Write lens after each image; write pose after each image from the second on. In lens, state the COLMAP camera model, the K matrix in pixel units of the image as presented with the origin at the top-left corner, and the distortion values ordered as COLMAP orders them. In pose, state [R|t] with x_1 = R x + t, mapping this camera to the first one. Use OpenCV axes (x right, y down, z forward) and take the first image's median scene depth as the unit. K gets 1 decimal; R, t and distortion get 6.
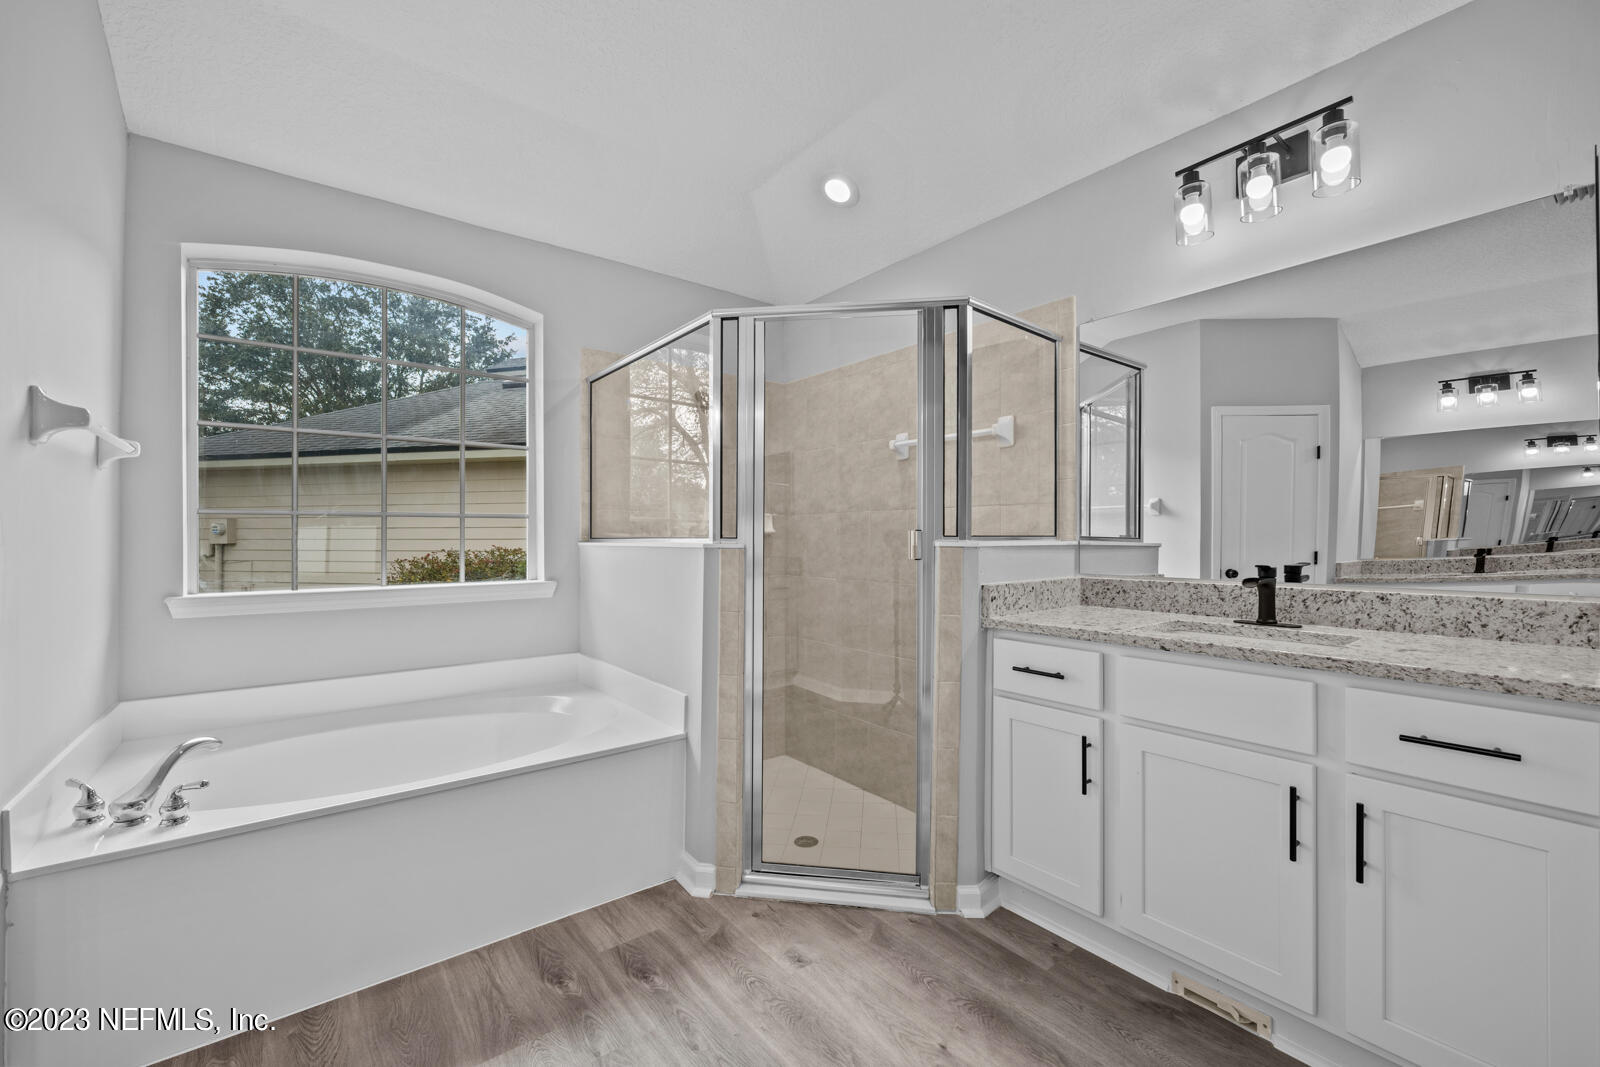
lens RADIAL K [[644.5, 0, 797.6], [0, 644.5, 541.7], [0, 0, 1]] dist [-0.002067, 0.000101]
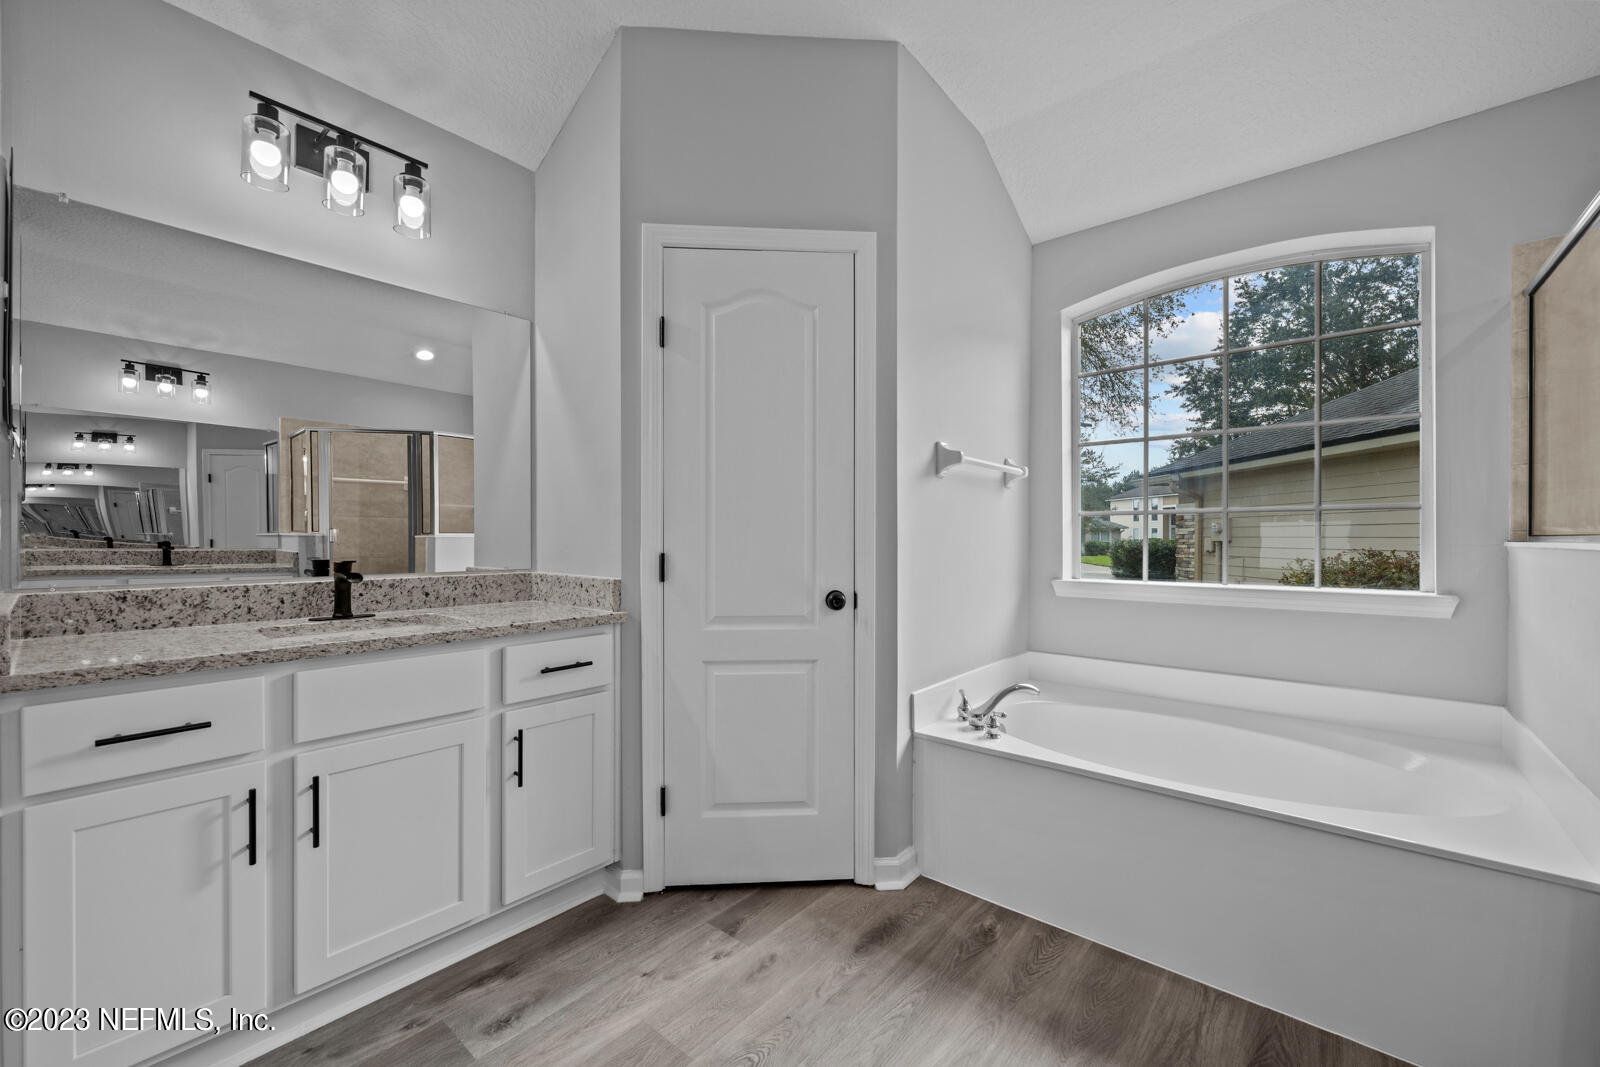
lens RADIAL K [[644.5, 0, 797.6], [0, 644.5, 541.7], [0, 0, 1]] dist [-0.002067, 0.000101]
pose [[0.208094, 0.008818, -0.978069, 0.197569], [-0.006048, 0.999952, 0.007729, 0.000918], [0.978090, 0.004307, 0.208138, 0.178519]]
